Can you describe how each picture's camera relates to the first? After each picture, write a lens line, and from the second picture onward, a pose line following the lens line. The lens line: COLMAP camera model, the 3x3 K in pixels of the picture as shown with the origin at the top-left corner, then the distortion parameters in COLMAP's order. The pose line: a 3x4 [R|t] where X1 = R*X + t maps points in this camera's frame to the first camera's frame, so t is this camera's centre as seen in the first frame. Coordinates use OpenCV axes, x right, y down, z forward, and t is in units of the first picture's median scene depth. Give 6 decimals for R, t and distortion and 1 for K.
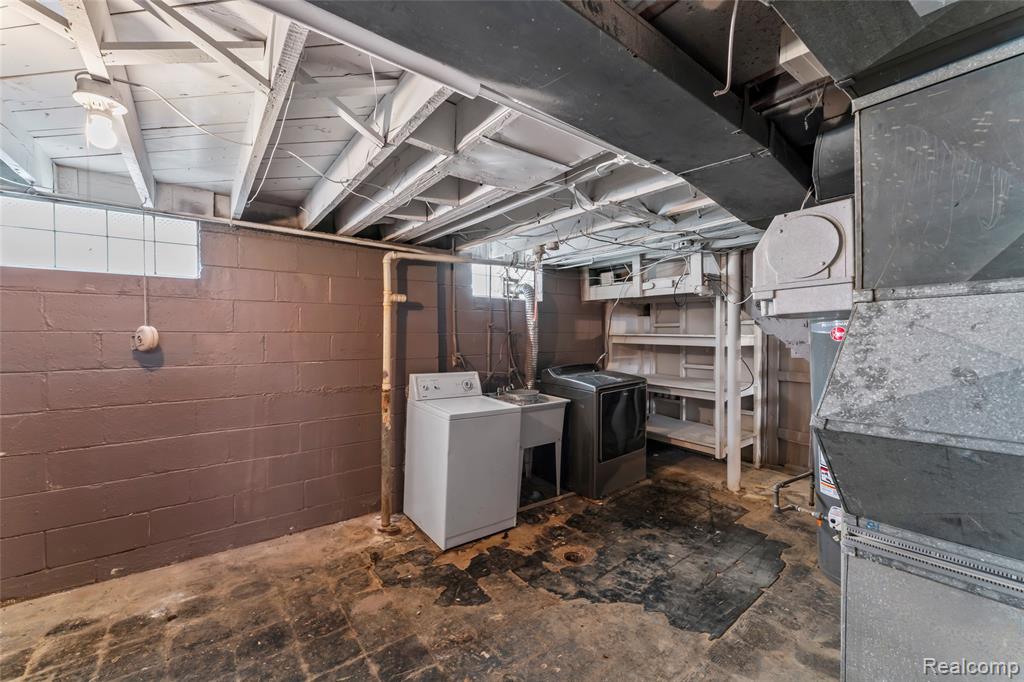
lens RADIAL K [[412.5, 0, 513.6], [0, 412.5, 339.0], [0, 0, 1]] dist [0.000845, -0.000063]
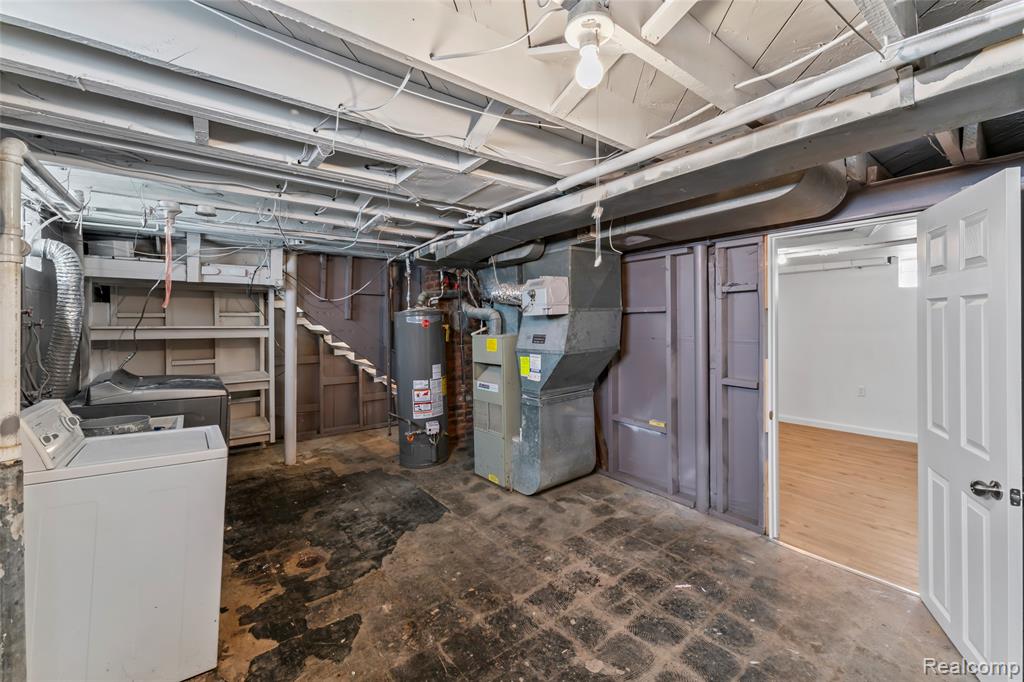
lens RADIAL K [[412.5, 0, 519.6], [0, 412.5, 320.6], [0, 0, 1]] dist [0.000845, -0.000063]
pose [[-0.020443, 0.003427, 0.999785, -0.857818], [0.023303, 0.999724, -0.002950, -0.008732], [-0.999519, 0.023238, -0.020517, 0.559416]]
